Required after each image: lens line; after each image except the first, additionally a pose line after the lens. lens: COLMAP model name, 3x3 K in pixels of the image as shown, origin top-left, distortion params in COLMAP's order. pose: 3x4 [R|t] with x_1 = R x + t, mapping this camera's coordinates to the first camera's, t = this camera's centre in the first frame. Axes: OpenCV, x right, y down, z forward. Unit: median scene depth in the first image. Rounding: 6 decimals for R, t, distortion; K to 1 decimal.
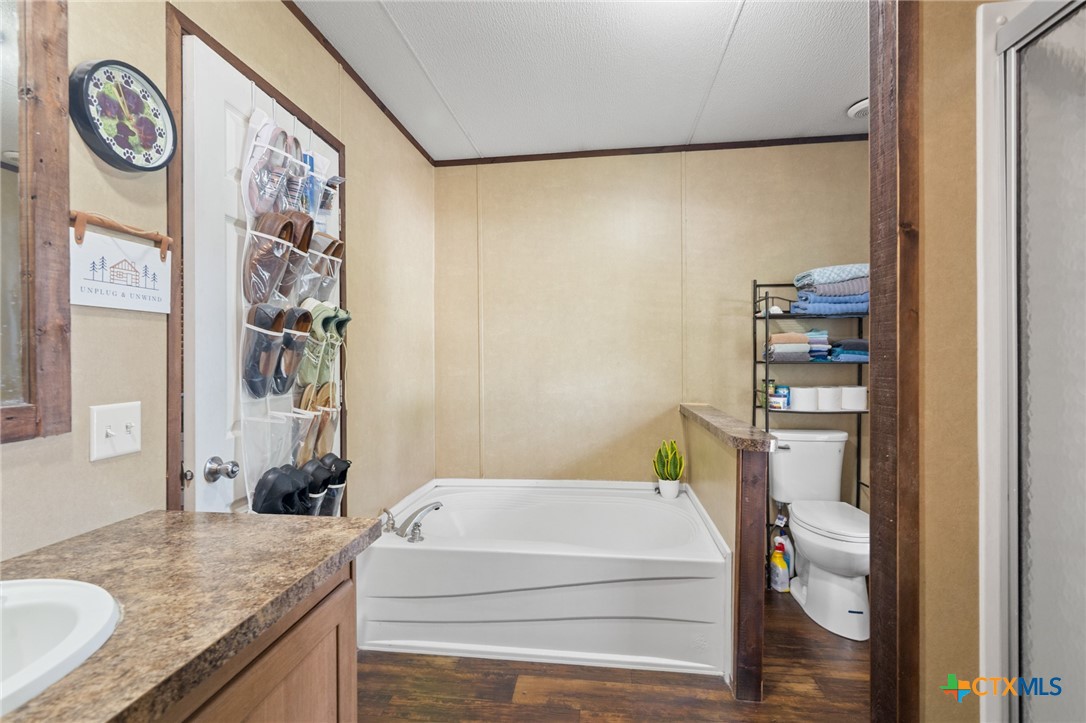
lens RADIAL K [[504.8, 0, 543.0], [0, 504.8, 361.5], [0, 0, 1]] dist [-0.001633, -0.000122]
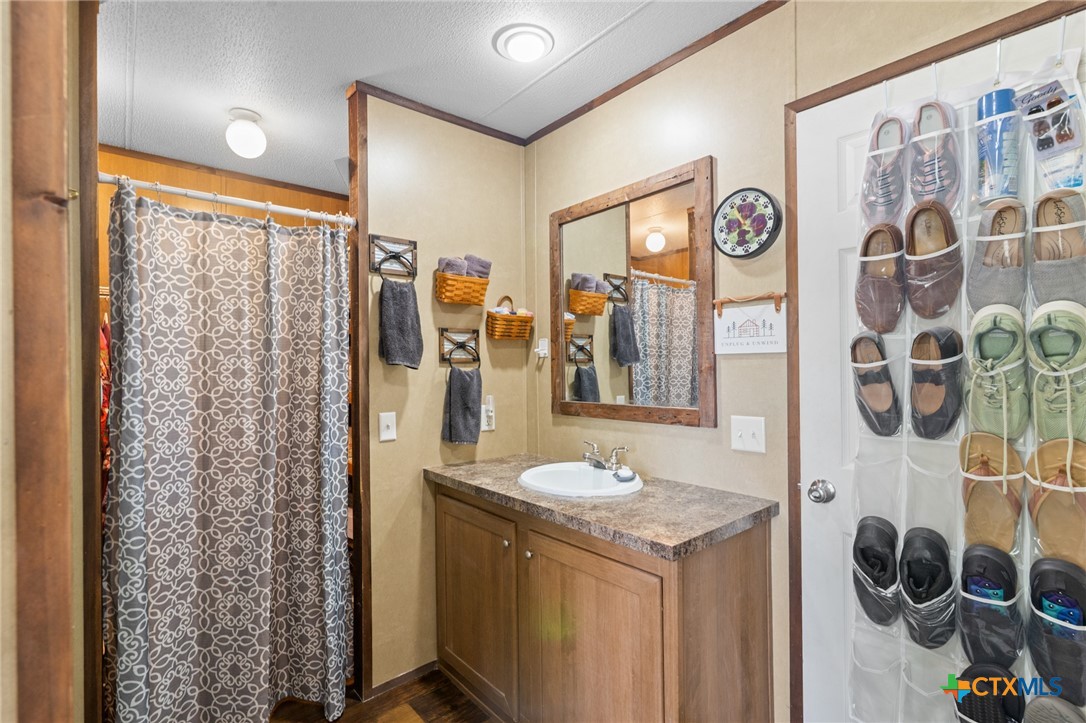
lens RADIAL K [[504.8, 0, 543.0], [0, 504.8, 361.5], [0, 0, 1]] dist [-0.001633, -0.000122]
pose [[-0.673956, 0.005281, -0.738752, 0.740288], [0.005289, 0.999983, 0.002323, -0.095781], [0.738752, -0.002342, -0.673973, 1.723285]]
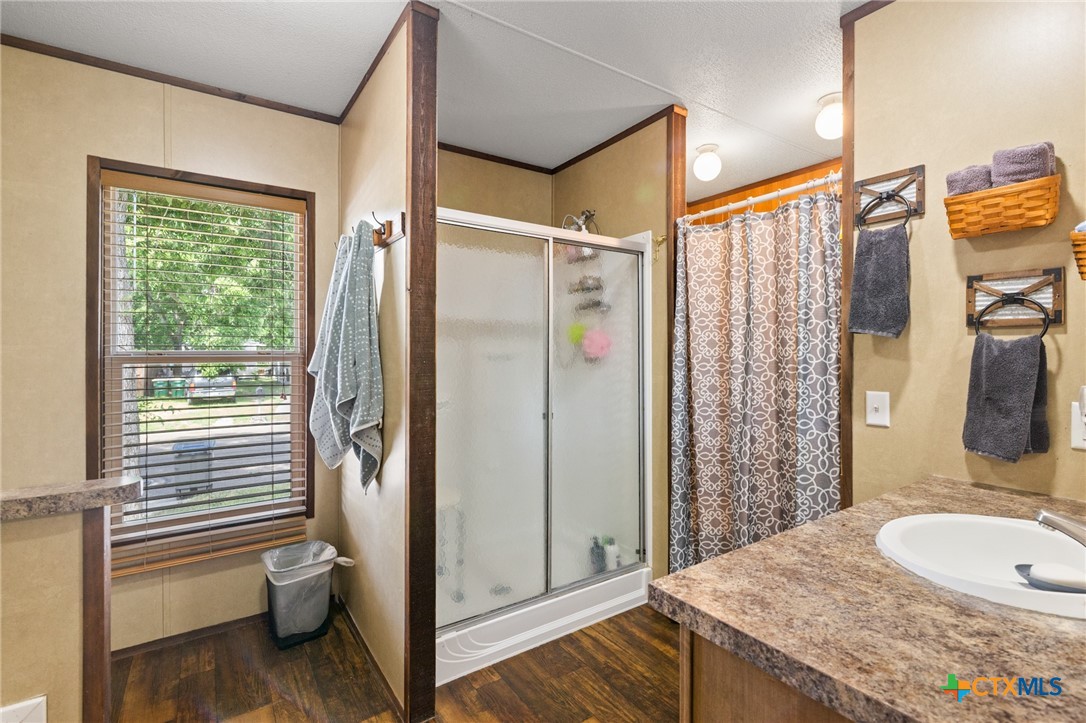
lens RADIAL K [[505.1, 0, 541.5], [0, 505.1, 351.7], [0, 0, 1]] dist [0.002213, 0.000344]
pose [[-0.658915, 0.006351, 0.752190, -0.887717], [0.014212, 0.999891, 0.004007, -0.042602], [-0.752083, 0.013331, -0.658934, 1.825026]]
